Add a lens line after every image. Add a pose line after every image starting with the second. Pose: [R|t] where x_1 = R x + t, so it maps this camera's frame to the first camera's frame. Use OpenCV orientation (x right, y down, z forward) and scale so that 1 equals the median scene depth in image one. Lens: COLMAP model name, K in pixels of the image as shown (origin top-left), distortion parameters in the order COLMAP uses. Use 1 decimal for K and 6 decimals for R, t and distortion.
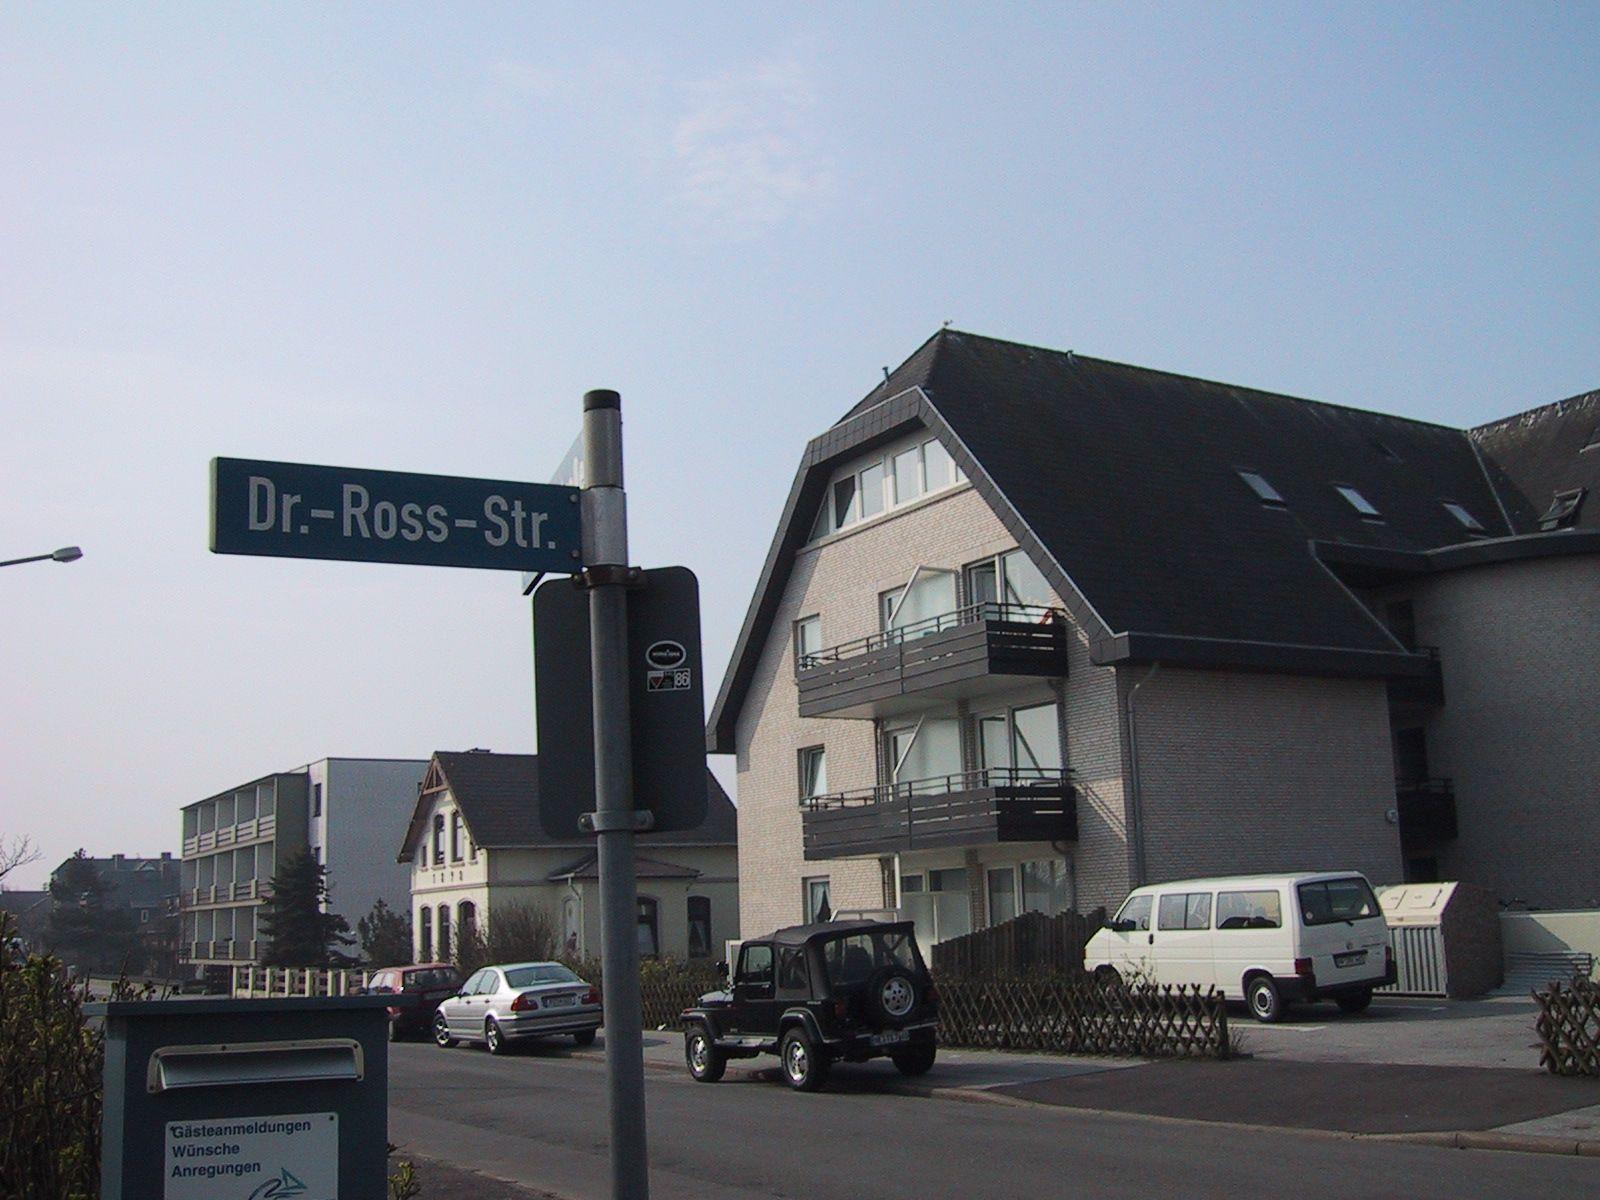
lens RADIAL K [[1722.6, 0, 803.4], [0, 1722.6, 588.7], [0, 0, 1]] dist [-0.094238, 0.000000]
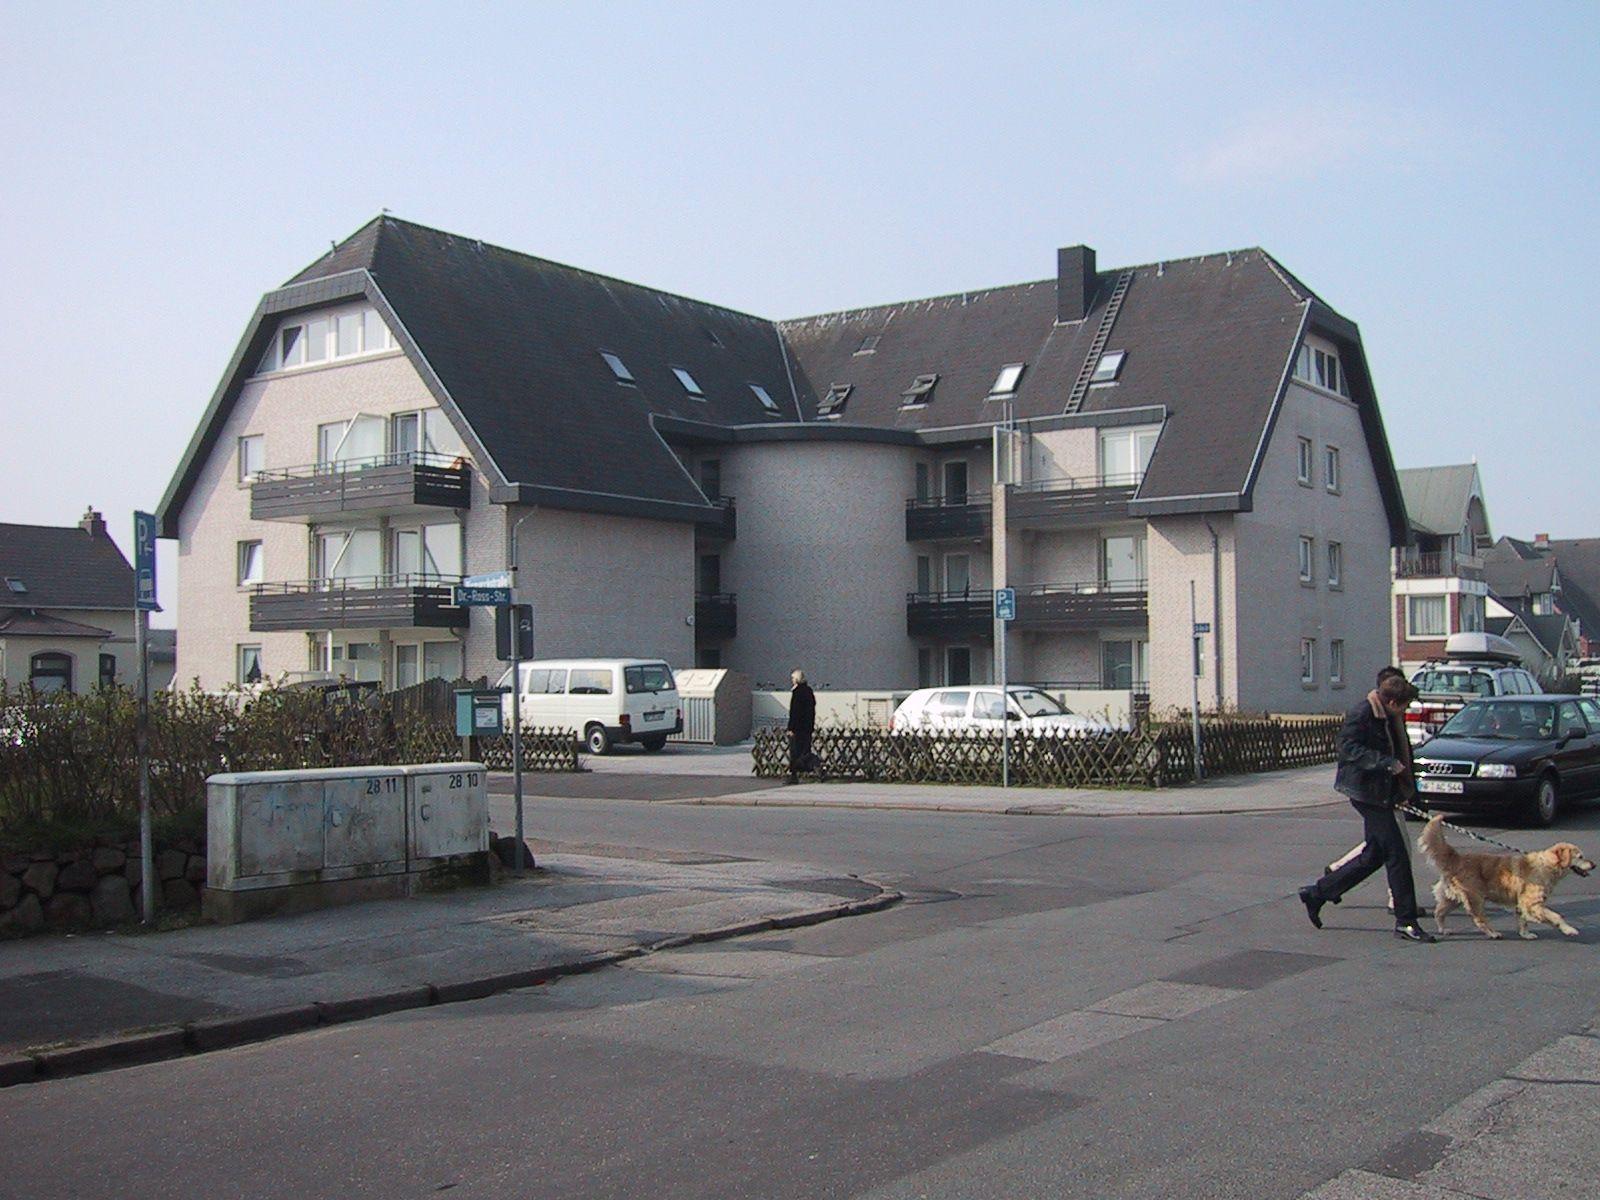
lens RADIAL K [[1722.6, 0, 810.6], [0, 1722.6, 595.0], [0, 0, 1]] dist [-0.094238, 0.000000]
pose [[0.921870, 0.048168, 0.384494, -0.103243], [-0.100233, 0.988116, 0.116533, -0.058882], [-0.374311, -0.145968, 0.915743, -0.316226]]
